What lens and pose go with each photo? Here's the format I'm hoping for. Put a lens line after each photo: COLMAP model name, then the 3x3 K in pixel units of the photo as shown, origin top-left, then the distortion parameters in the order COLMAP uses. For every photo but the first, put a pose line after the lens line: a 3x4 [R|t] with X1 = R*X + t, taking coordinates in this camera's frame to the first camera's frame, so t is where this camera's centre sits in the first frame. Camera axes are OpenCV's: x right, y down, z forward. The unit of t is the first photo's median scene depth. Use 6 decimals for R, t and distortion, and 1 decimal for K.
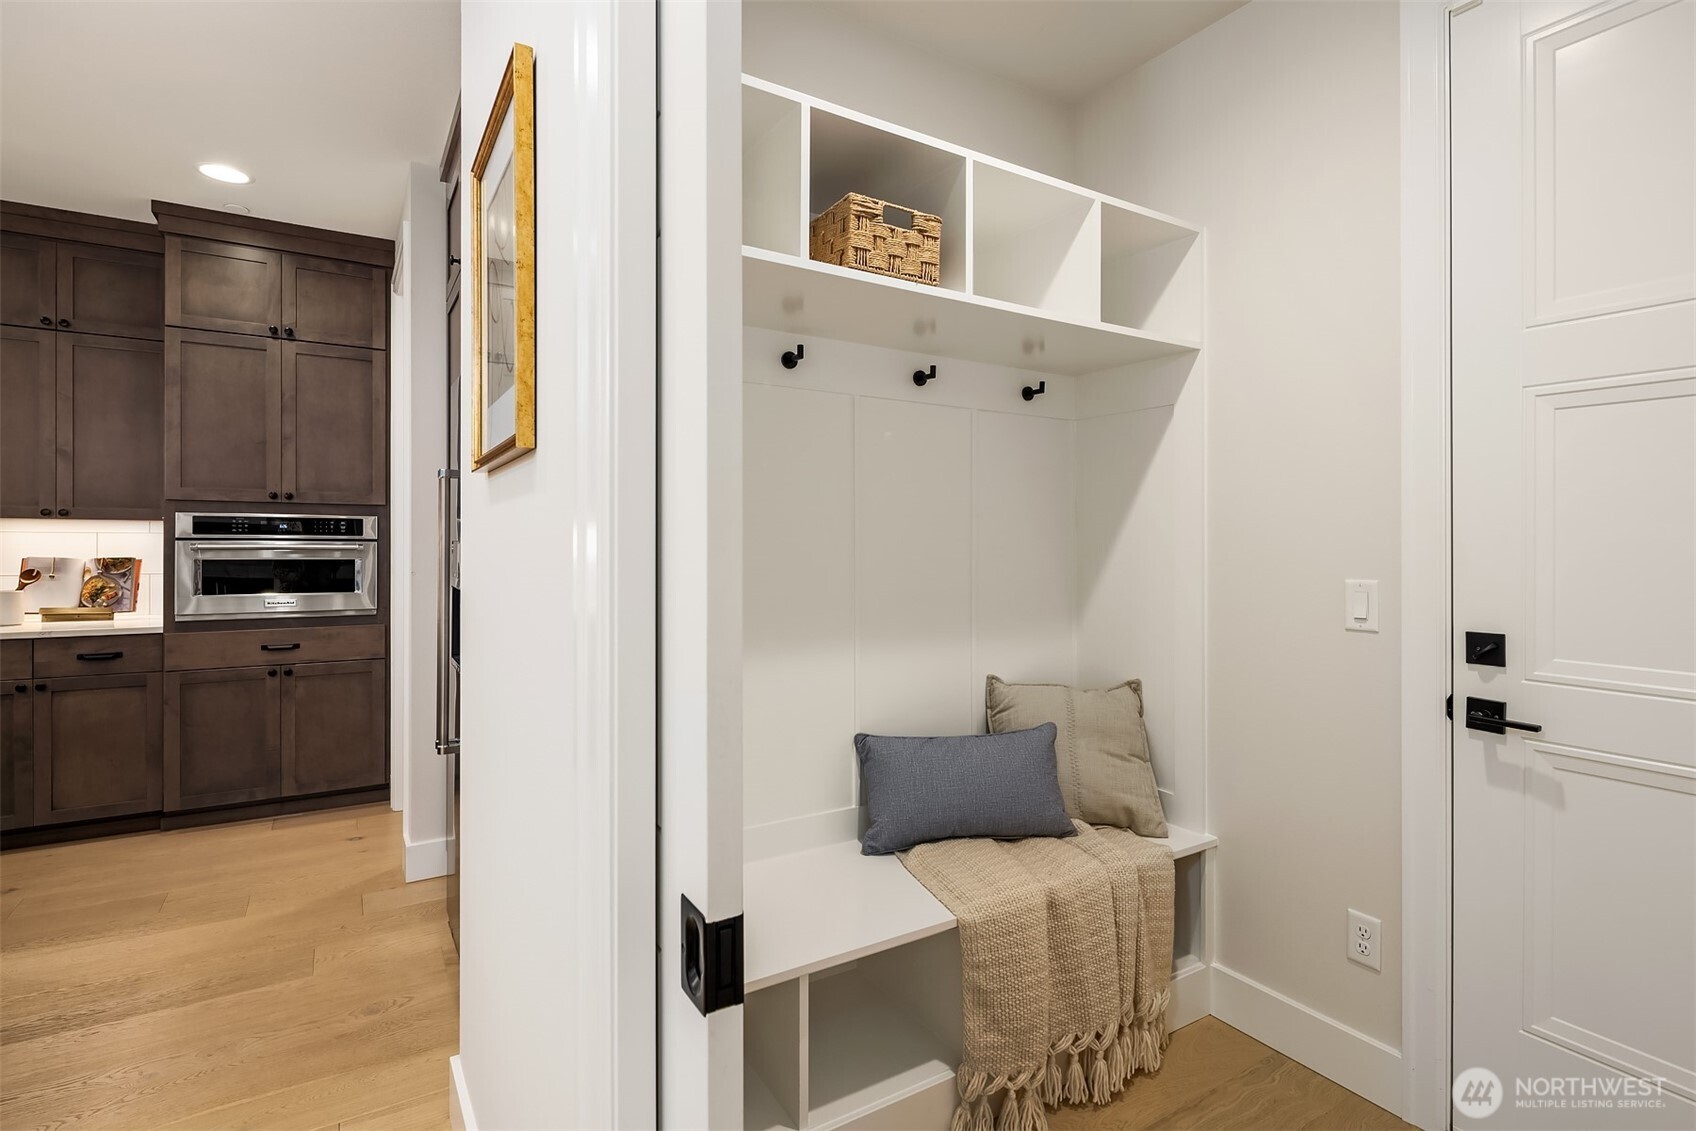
lens RADIAL K [[813.5, 0, 846.2], [0, 813.5, 542.1], [0, 0, 1]] dist [0.002069, -0.000545]
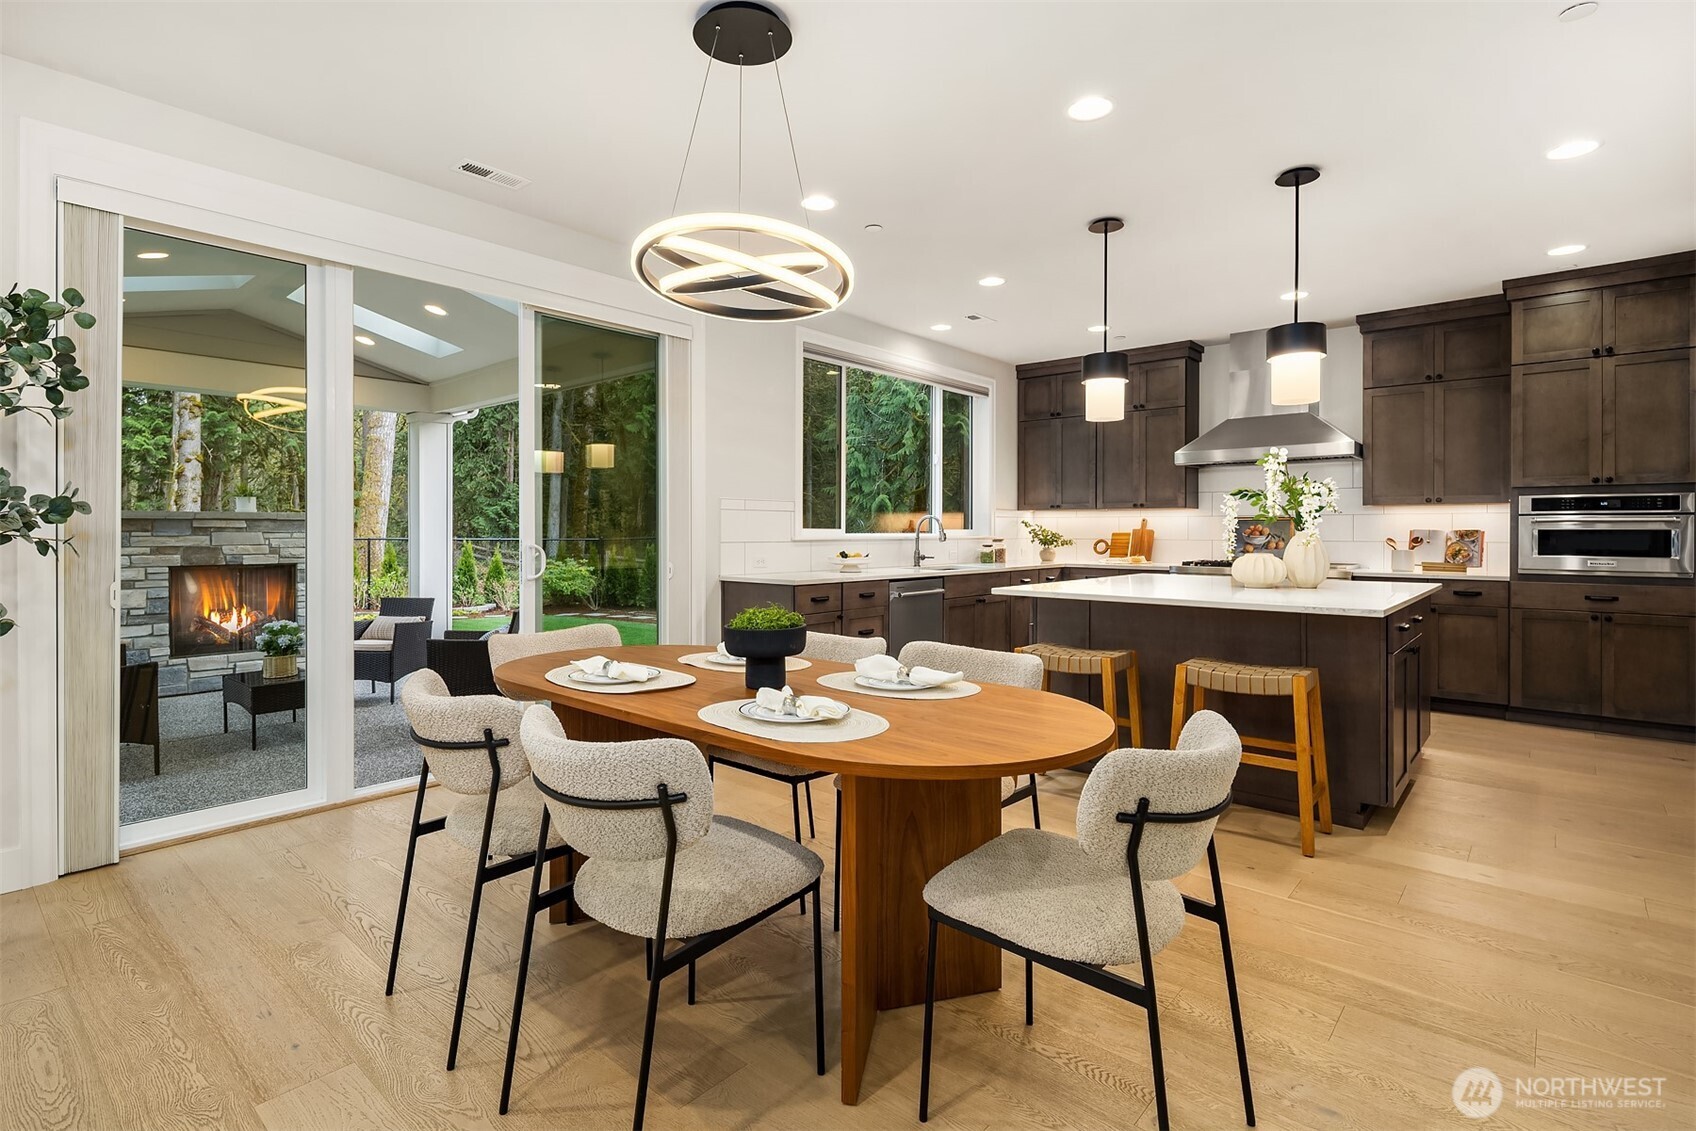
lens RADIAL K [[824.2, 0, 836.3], [0, 824.2, 539.4], [0, 0, 1]] dist [0.003551, -0.004948]
pose [[0.289543, 0.002915, -0.957160, 0.197078], [0.002914, 0.999988, 0.003927, 0.028392], [0.957160, -0.003926, 0.289531, -0.530752]]
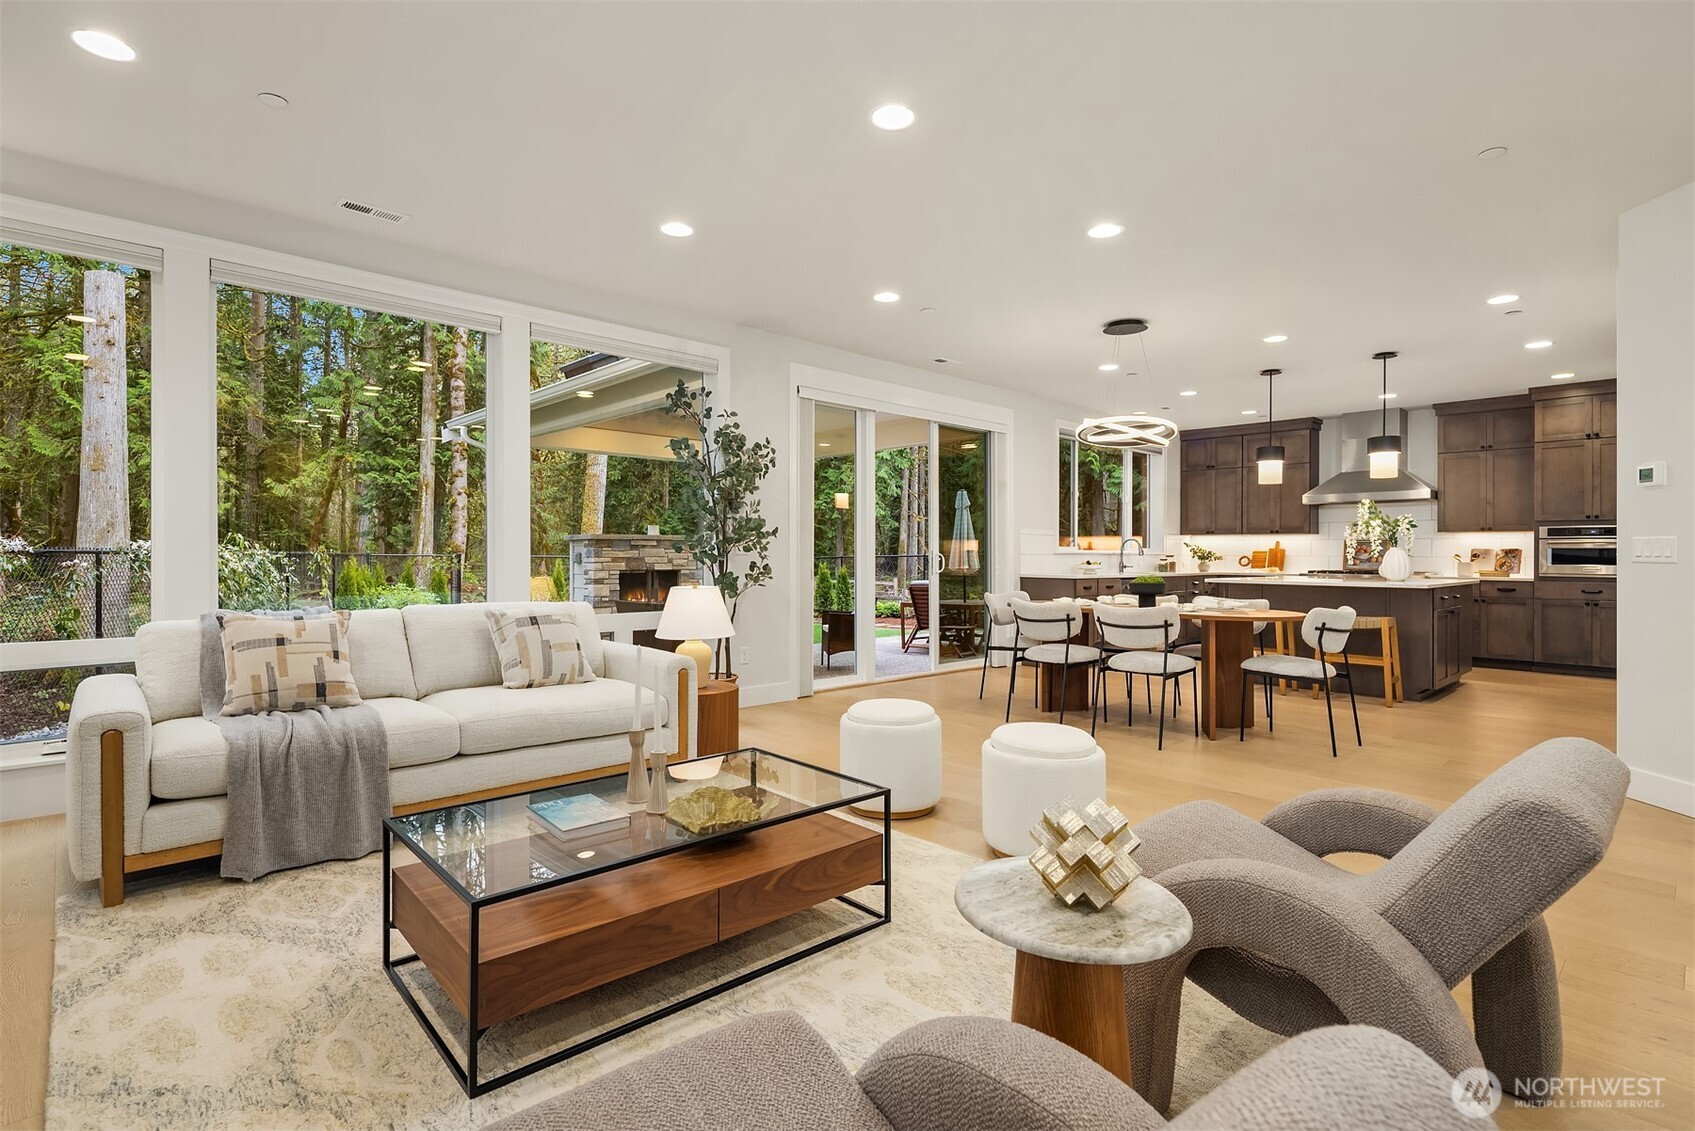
lens RADIAL K [[823.6, 0, 831.7], [0, 823.6, 557.2], [0, 0, 1]] dist [-0.002766, -0.002088]
pose [[0.190681, -0.002210, -0.981650, 0.958481], [-0.001661, 0.999995, -0.002574, 0.053290], [0.981651, 0.002121, 0.190676, -1.259466]]
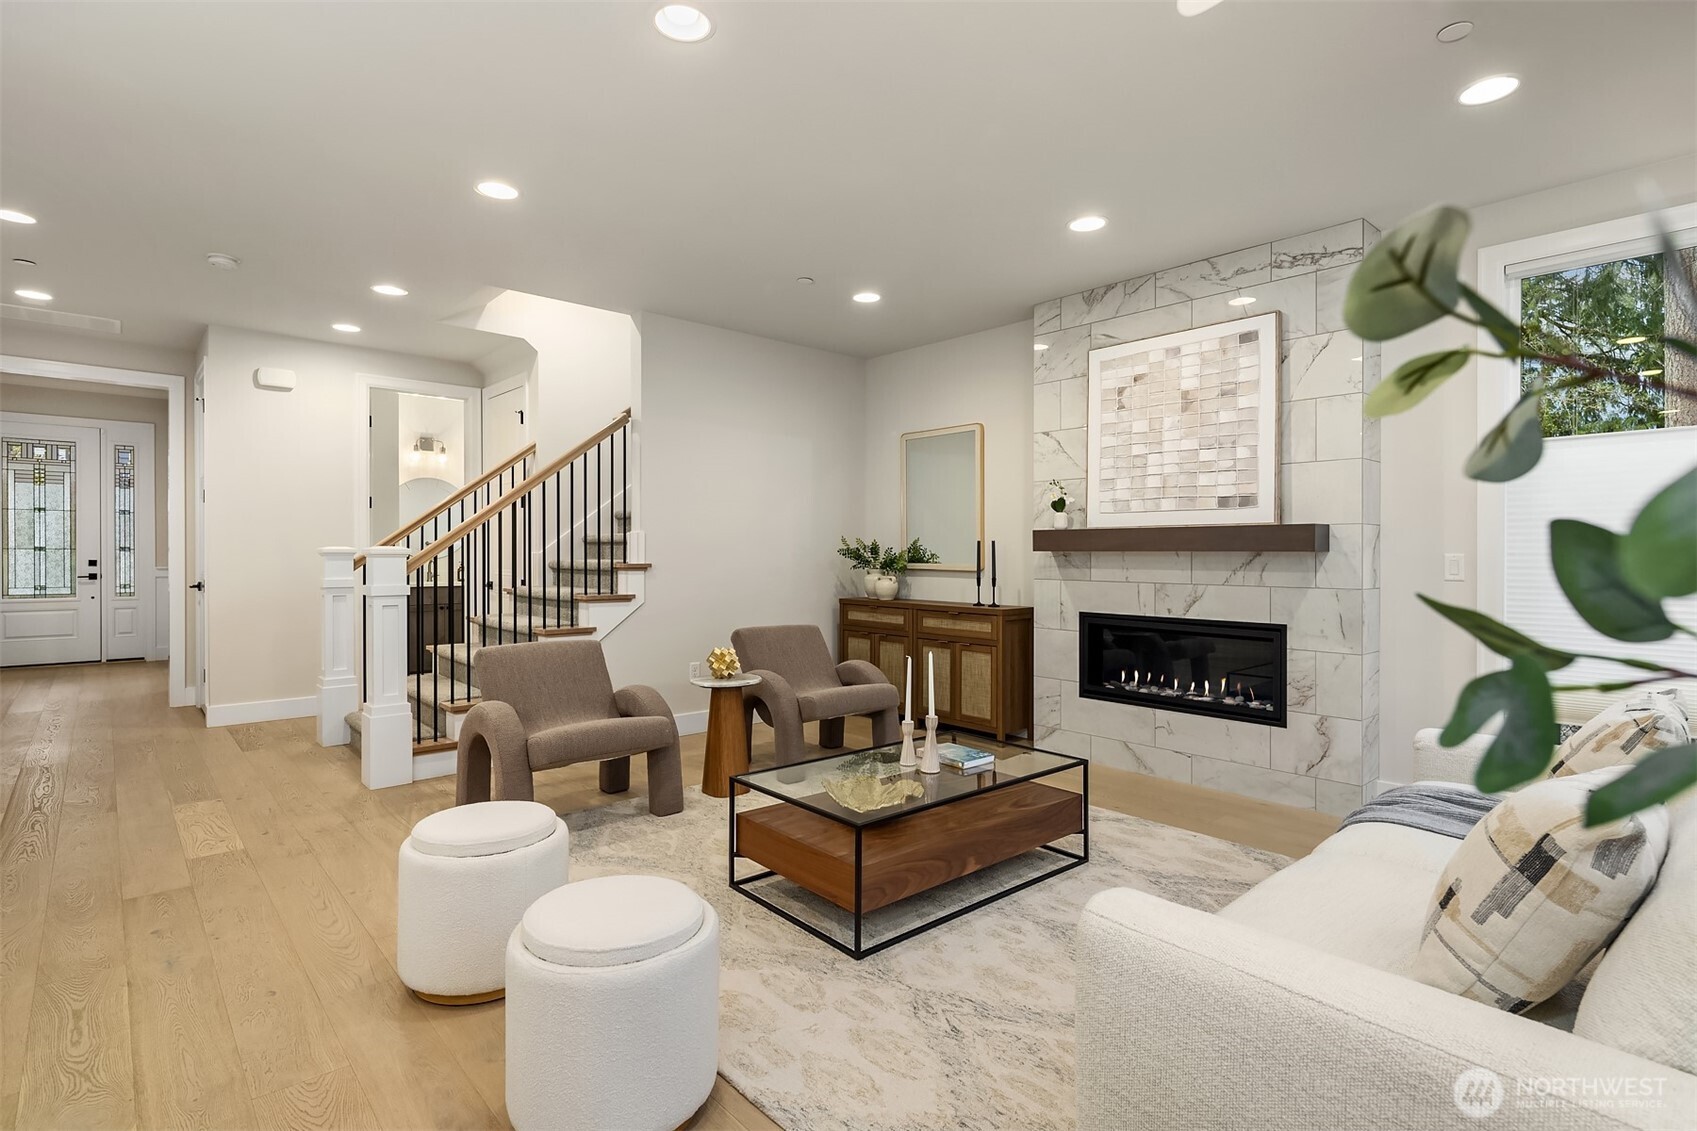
lens RADIAL K [[806.0, 0, 848.7], [0, 806.0, 545.6], [0, 0, 1]] dist [0.014811, -0.007875]
pose [[-0.174856, -0.001221, 0.984593, -0.511632], [-0.007977, 0.999968, -0.000177, 0.013674], [-0.984562, -0.007885, -0.174860, -1.058159]]
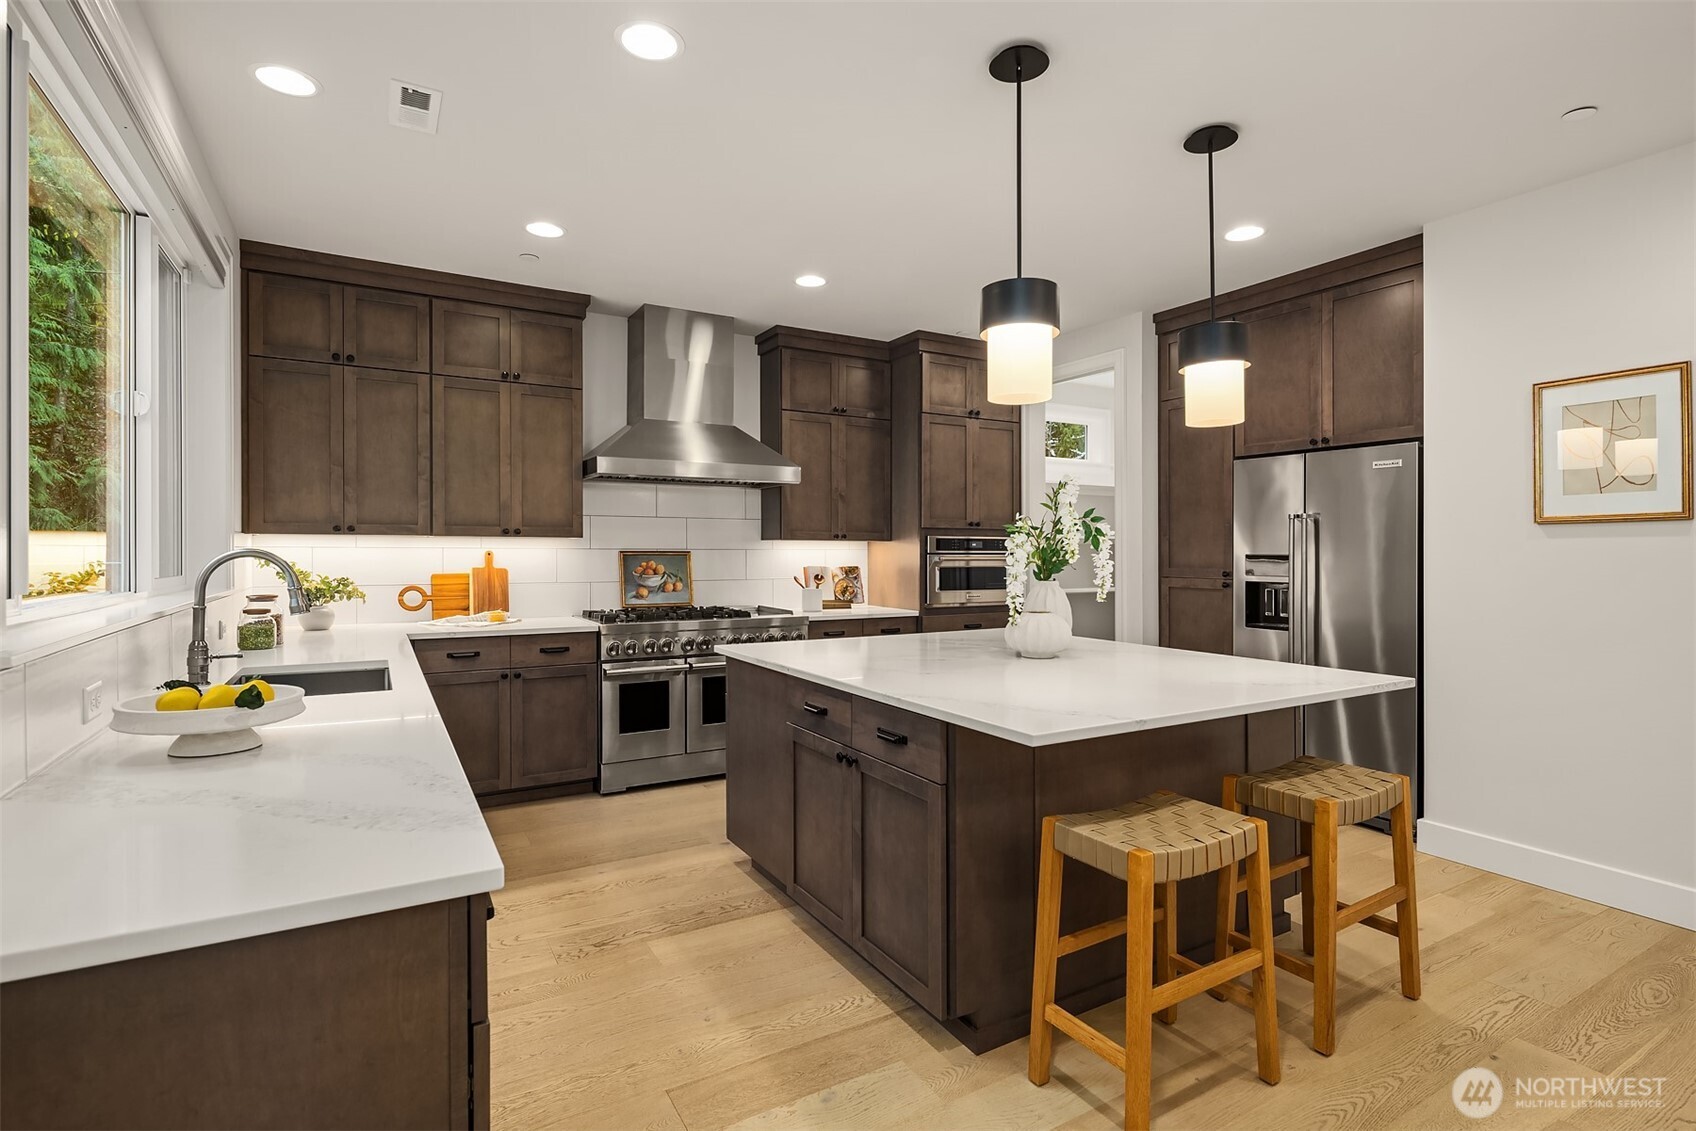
lens RADIAL K [[805.5, 0, 848.2], [0, 805.5, 545.6], [0, 0, 1]] dist [0.014811, -0.007875]
pose [[0.999592, -0.005208, -0.028074, -0.895142], [0.005057, 0.999972, -0.005447, -0.010817], [0.028101, 0.005303, 0.999591, -0.480621]]
